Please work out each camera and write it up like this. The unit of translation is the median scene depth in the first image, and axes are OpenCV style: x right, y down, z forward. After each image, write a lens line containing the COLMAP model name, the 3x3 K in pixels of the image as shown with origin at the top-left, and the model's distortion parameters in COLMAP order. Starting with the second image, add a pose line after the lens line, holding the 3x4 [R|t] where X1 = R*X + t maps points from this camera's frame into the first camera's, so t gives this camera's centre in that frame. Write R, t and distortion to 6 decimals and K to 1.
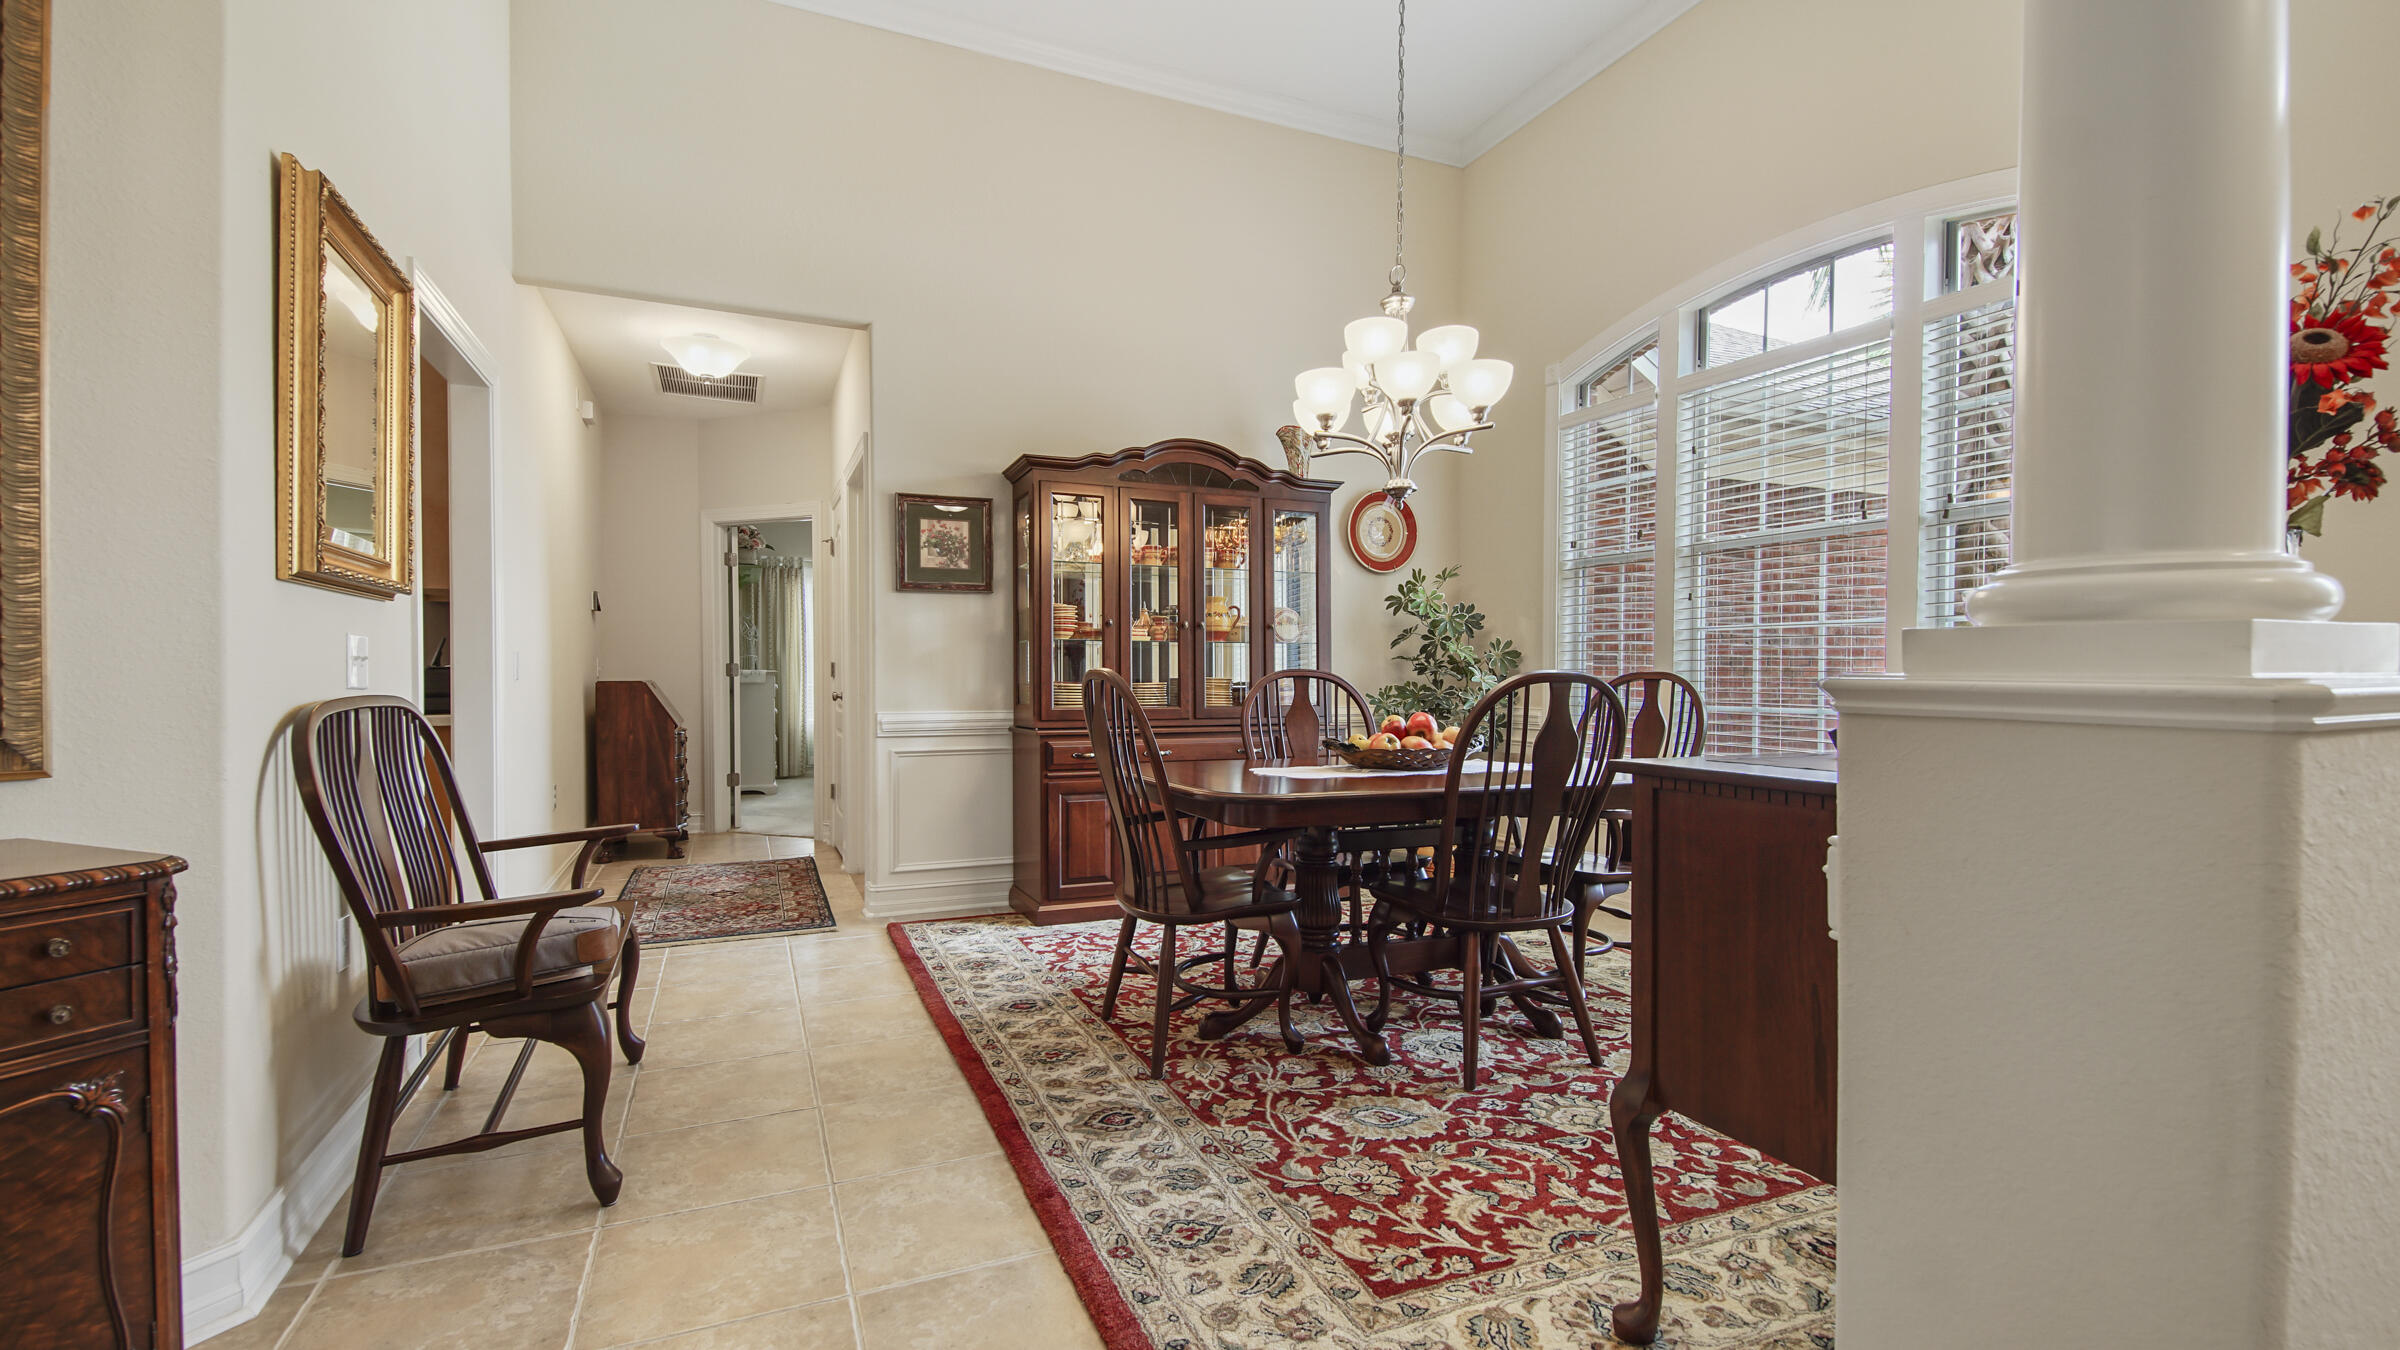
lens RADIAL K [[1041.7, 0, 1194.9], [0, 1041.7, 685.7], [0, 0, 1]] dist [0.037657, -0.020541]
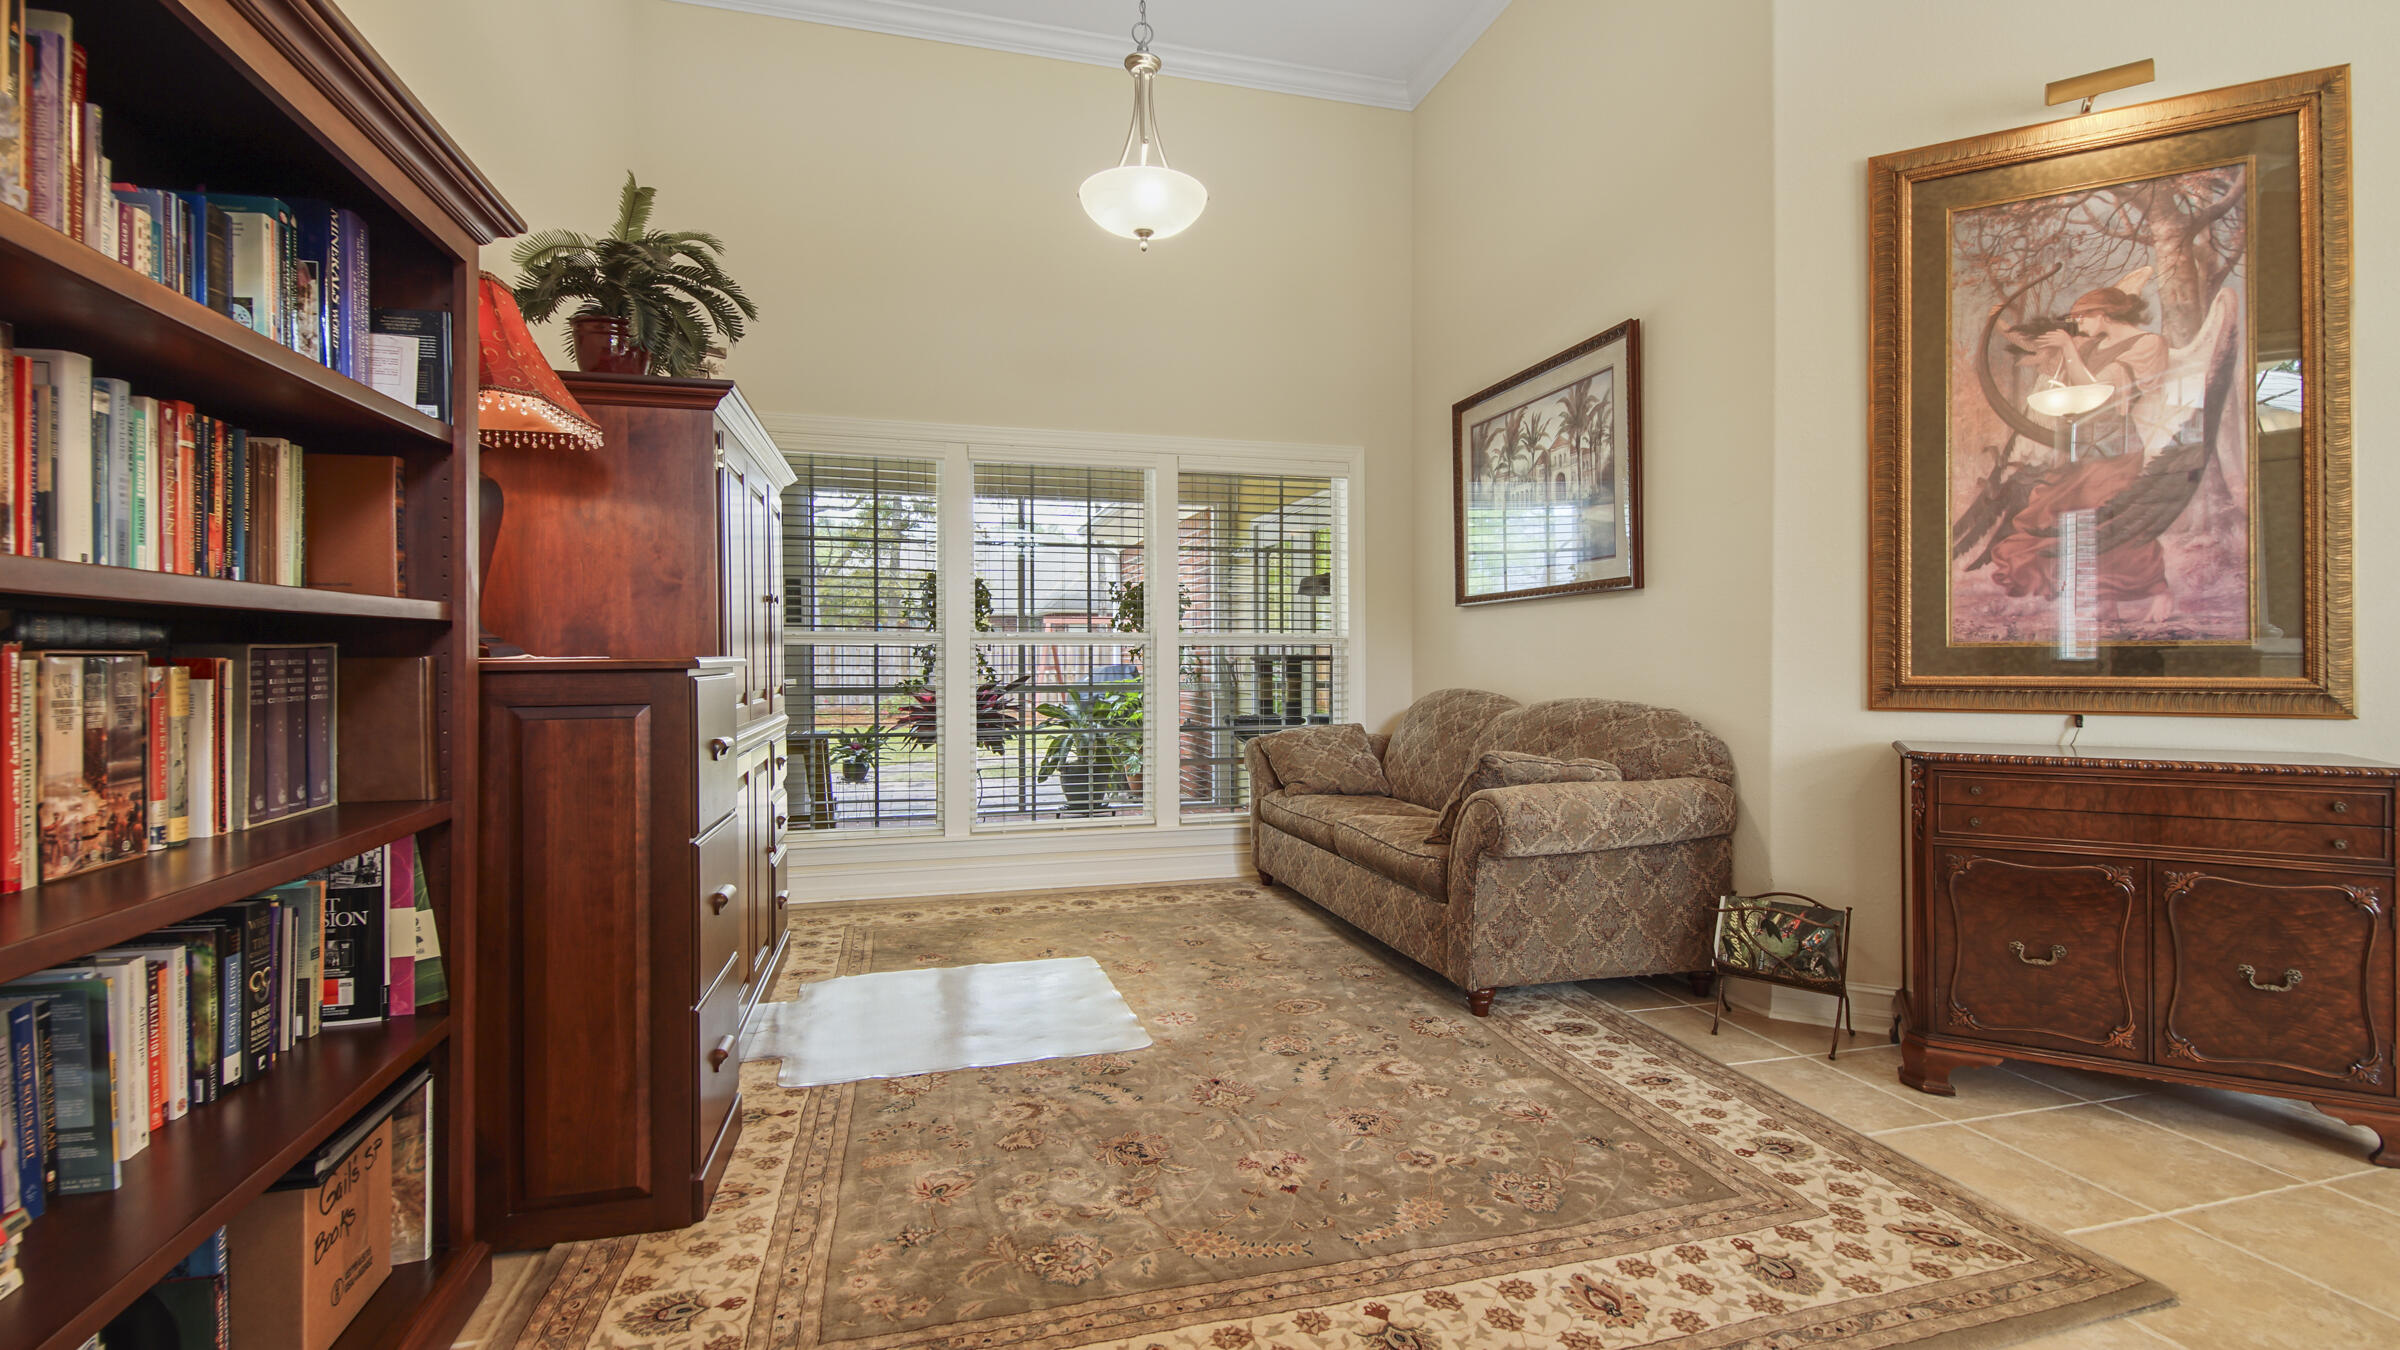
lens RADIAL K [[1041.7, 0, 1194.9], [0, 1041.7, 685.7], [0, 0, 1]] dist [0.037657, -0.020541]
pose [[-0.148475, 0.015142, -0.988800, 1.013645], [0.002786, 0.999885, 0.014894, 0.006685], [0.988912, -0.000544, -0.148501, -0.677290]]
